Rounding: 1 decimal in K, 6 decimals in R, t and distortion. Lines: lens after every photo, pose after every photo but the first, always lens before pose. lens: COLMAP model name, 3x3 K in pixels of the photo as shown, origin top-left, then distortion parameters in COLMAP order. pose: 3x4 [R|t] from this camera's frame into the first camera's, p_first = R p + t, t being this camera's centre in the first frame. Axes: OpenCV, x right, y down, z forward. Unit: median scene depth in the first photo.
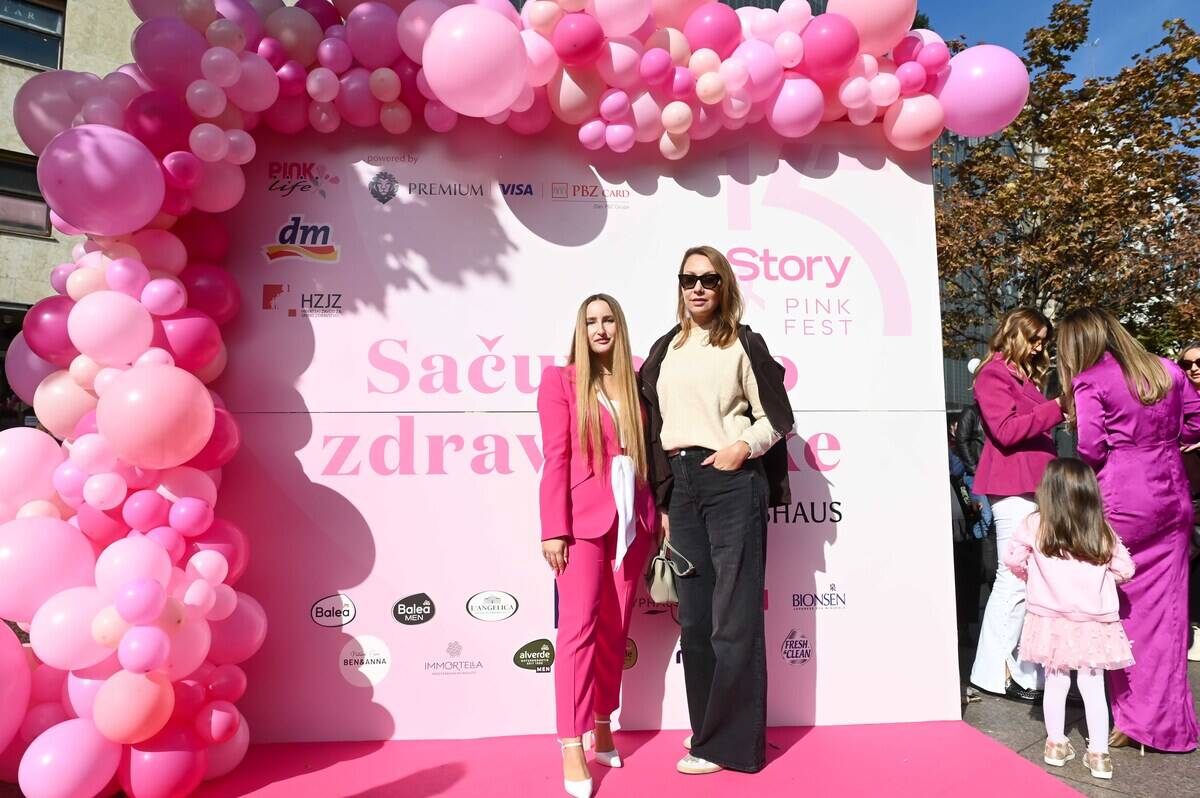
lens RADIAL K [[777.9, 0, 606.7], [0, 777.9, 404.3], [0, 0, 1]] dist [0.000400, -0.014737]
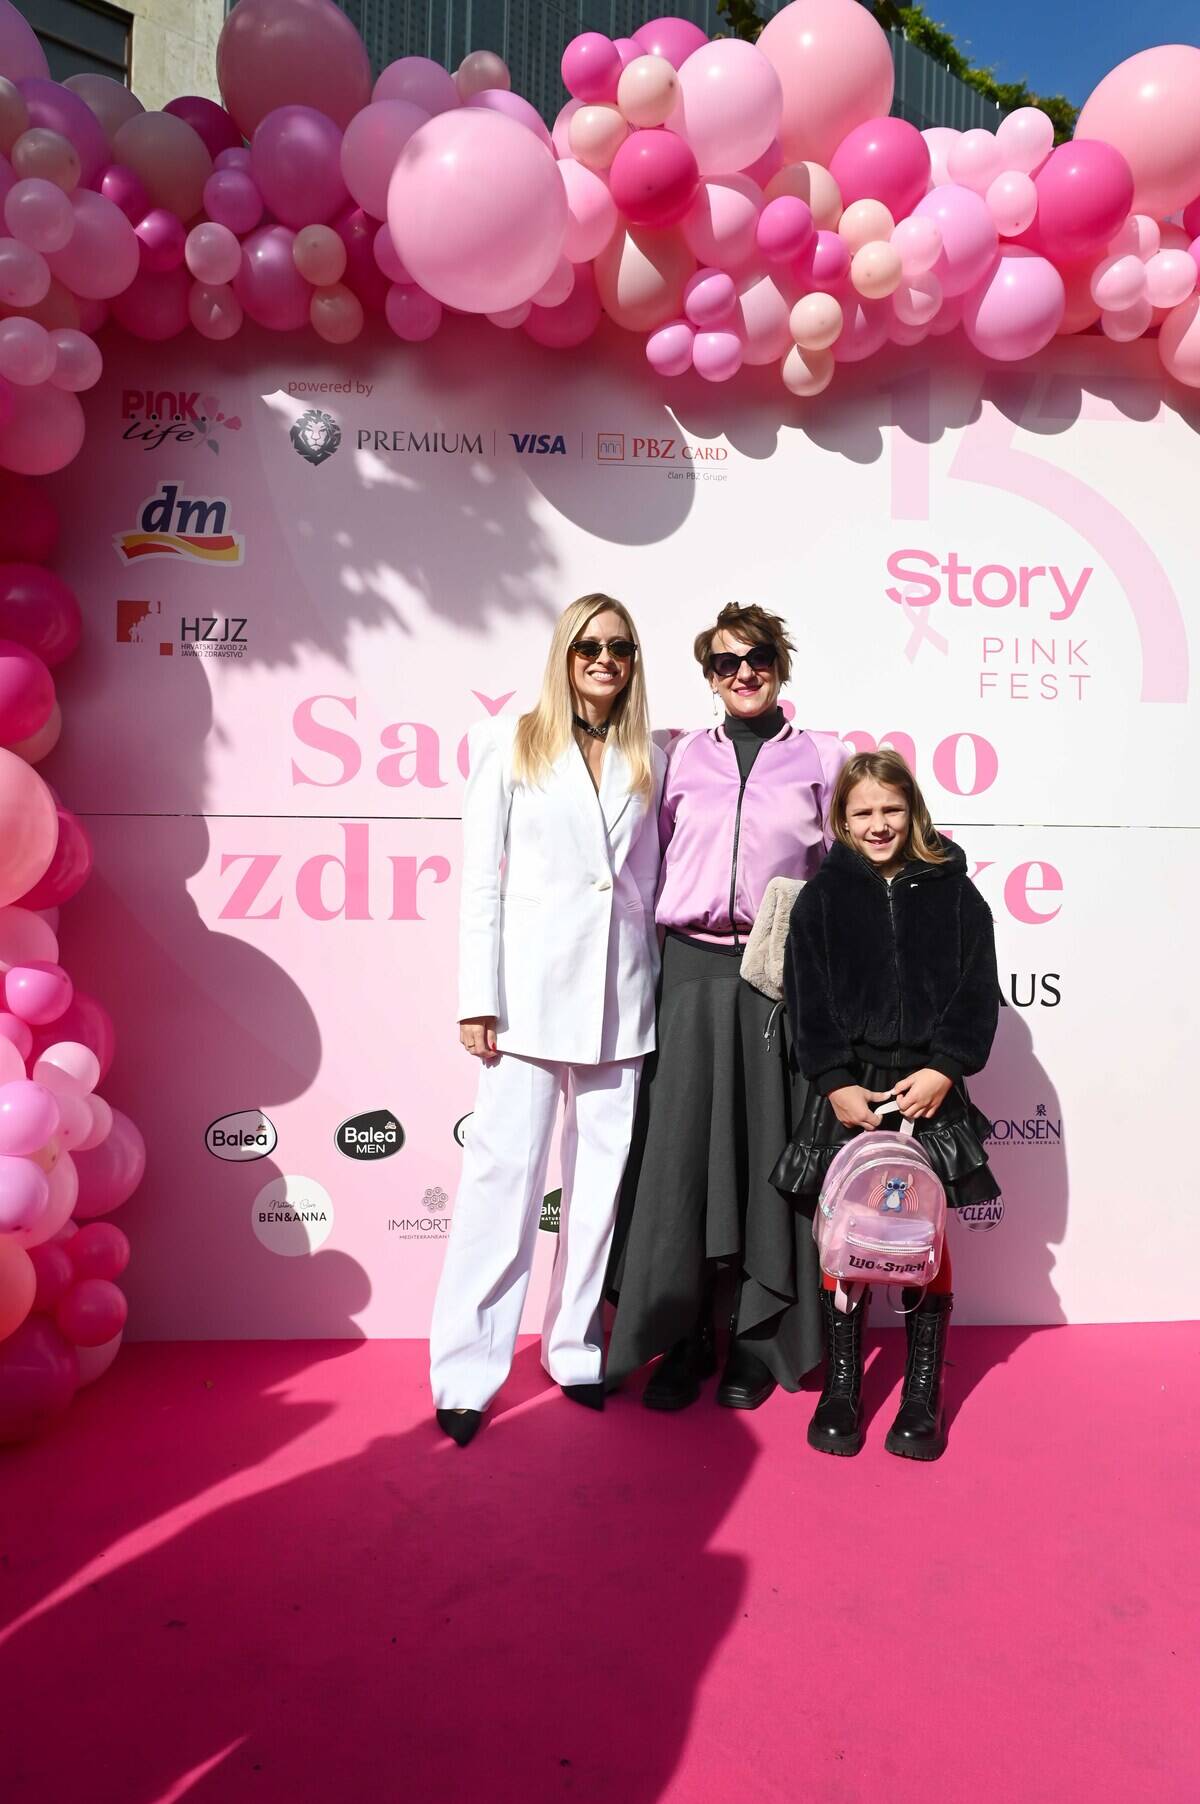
lens RADIAL K [[1168.1, 0, 611.2], [0, 1168.1, 891.5], [0, 0, 1]] dist [-0.003498, -0.004164]
pose [[0.999857, 0.016390, -0.004062, -0.052976], [-0.015978, 0.996132, 0.086402, -0.014013], [0.005463, -0.086325, 0.996252, 0.085445]]
